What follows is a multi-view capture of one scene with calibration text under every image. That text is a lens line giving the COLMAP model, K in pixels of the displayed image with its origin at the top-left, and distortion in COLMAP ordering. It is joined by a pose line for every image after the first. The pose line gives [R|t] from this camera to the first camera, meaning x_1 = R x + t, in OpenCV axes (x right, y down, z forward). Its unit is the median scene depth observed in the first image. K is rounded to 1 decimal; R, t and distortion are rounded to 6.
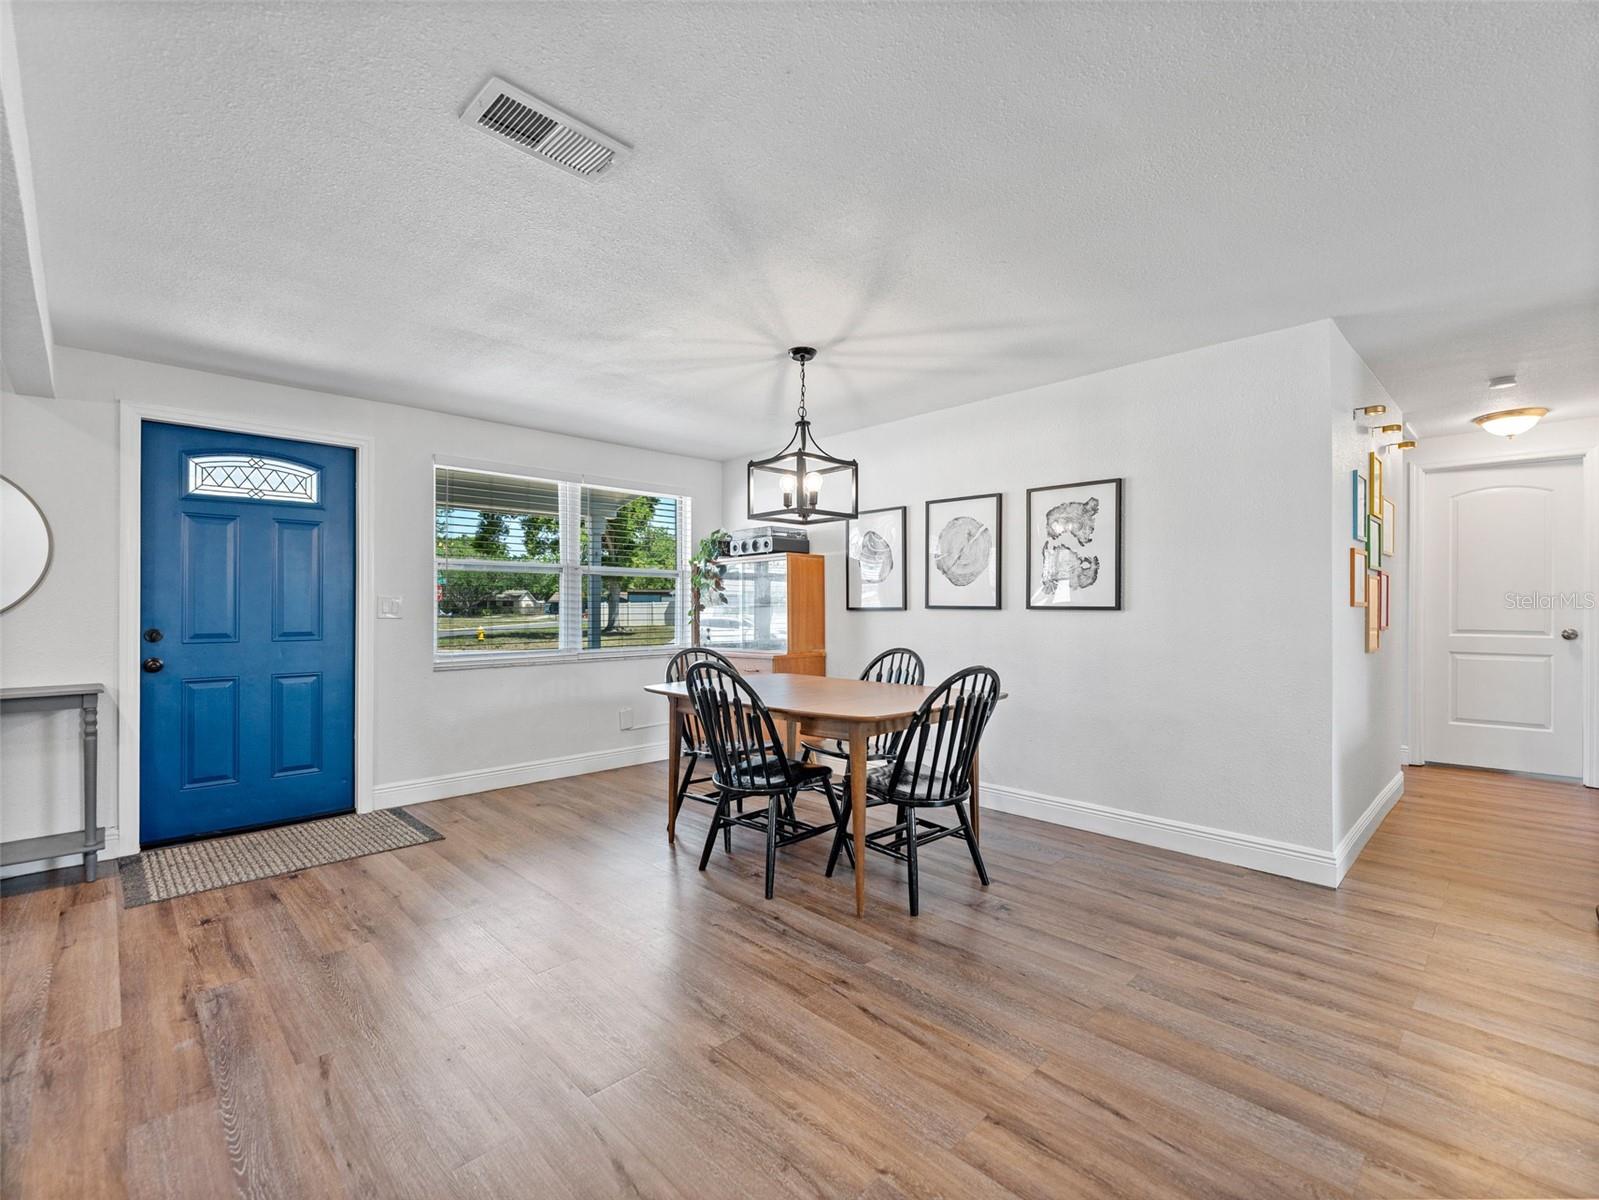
lens RADIAL K [[710.0, 0, 799.5], [0, 710.0, 600.0], [0, 0, 1]] dist [0.000308, -0.000507]
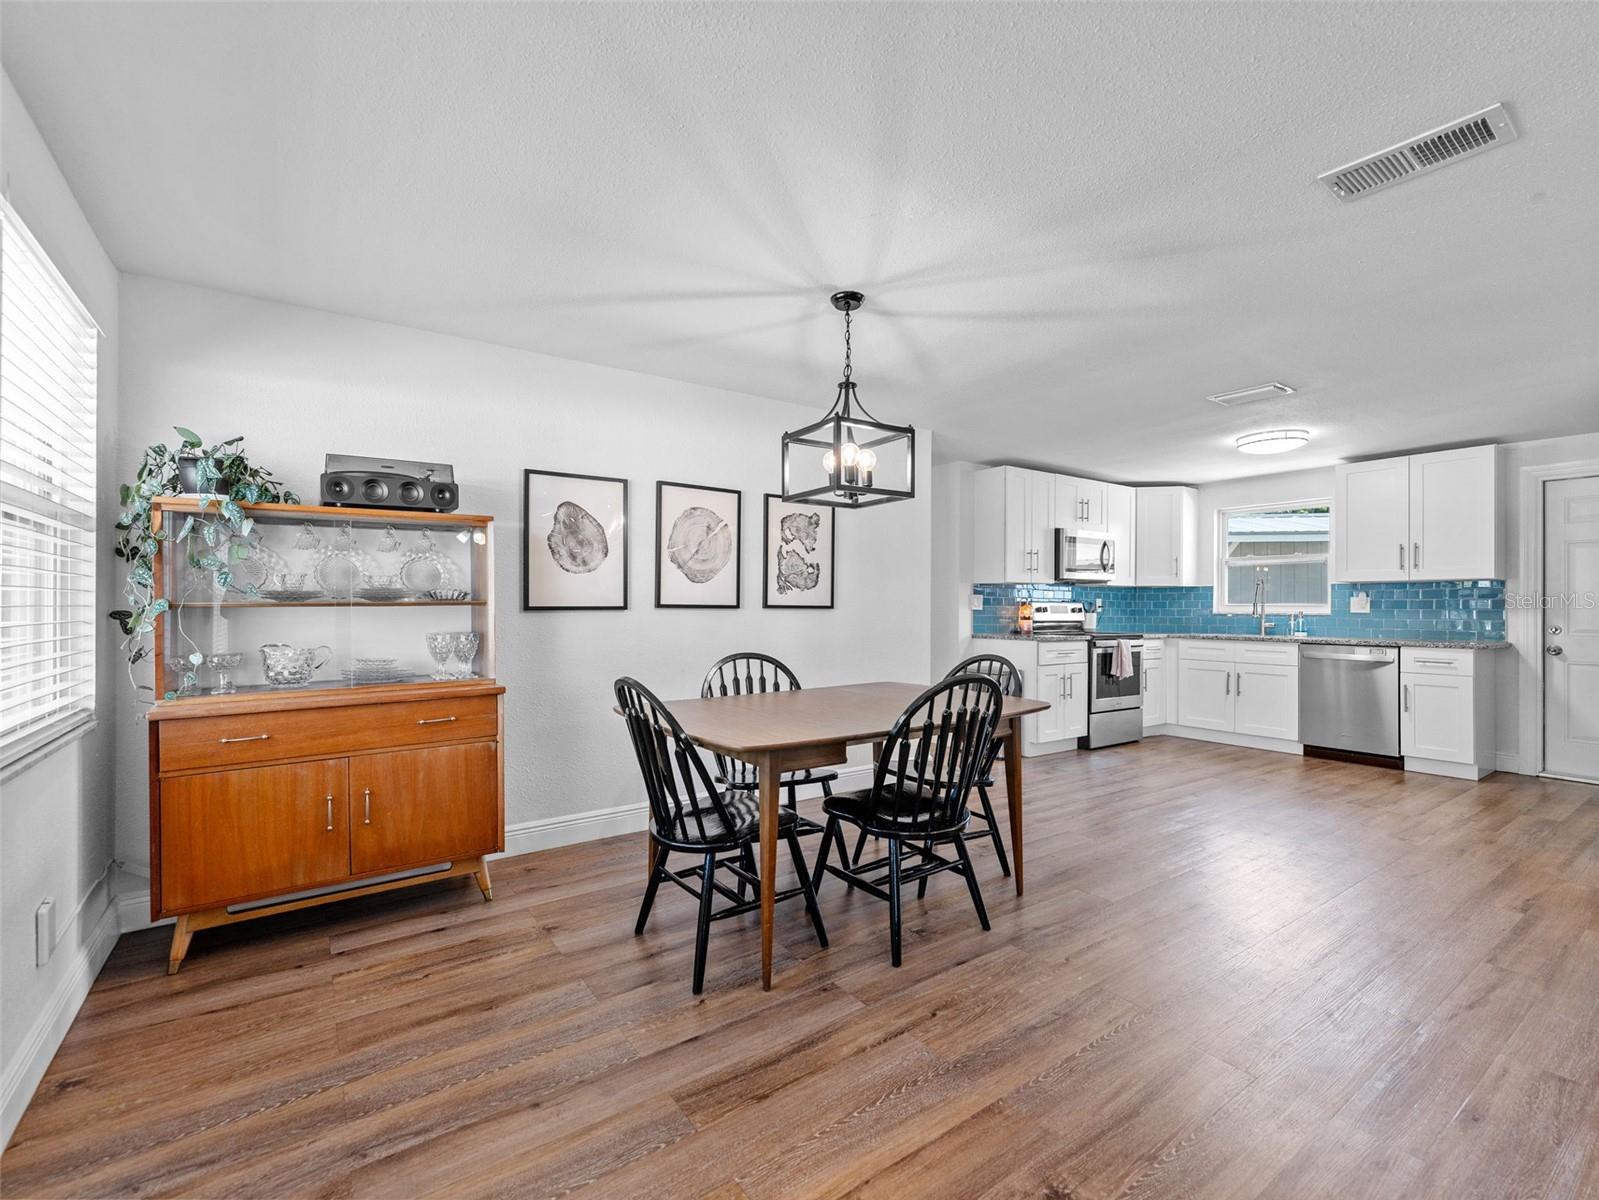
lens RADIAL K [[710.0, 0, 799.5], [0, 710.0, 600.0], [0, 0, 1]] dist [0.000308, -0.000507]
pose [[0.162105, 0.008603, 0.986736, -0.743128], [-0.008372, 0.999938, -0.007342, 0.008636], [-0.986738, -0.007071, 0.162167, 0.829035]]
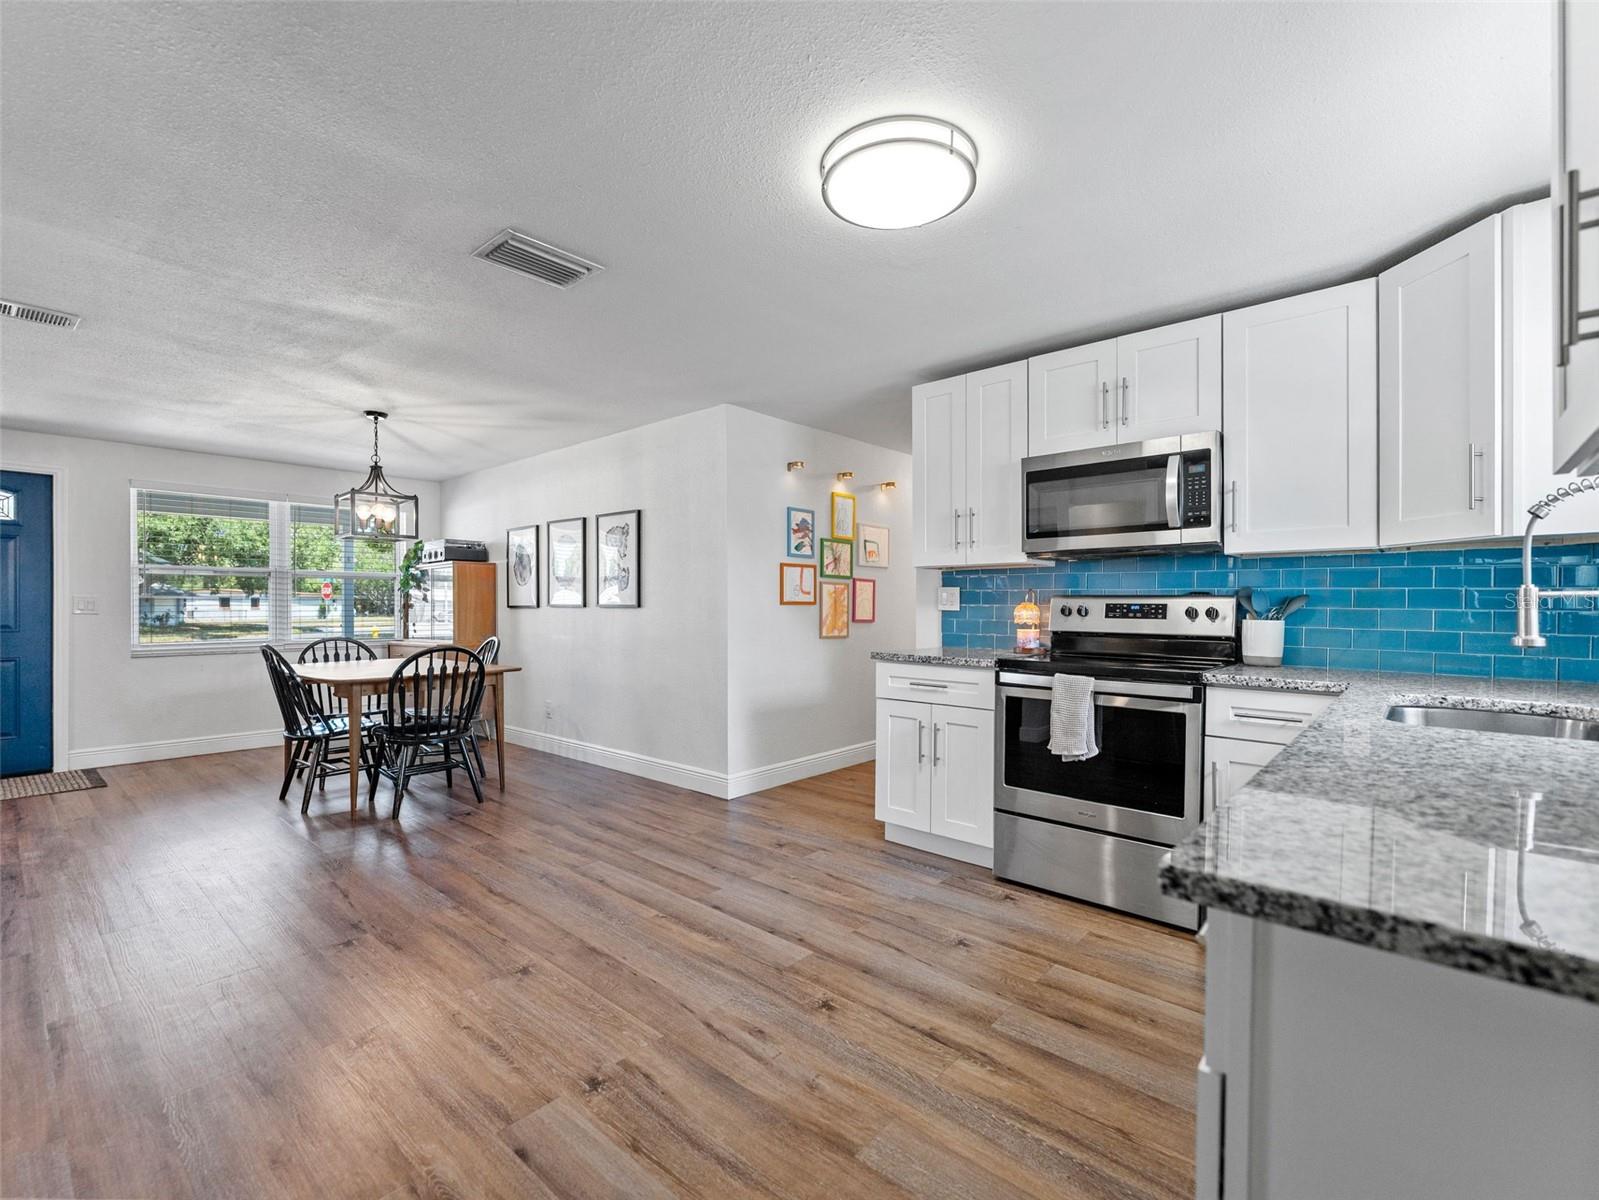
lens RADIAL K [[710.0, 0, 799.5], [0, 710.0, 600.0], [0, 0, 1]] dist [0.000308, -0.000507]
pose [[0.996919, 0.001238, 0.078422, 0.628666], [-0.001037, 0.999996, -0.002601, 0.003937], [-0.078425, 0.002511, 0.996917, -0.358432]]
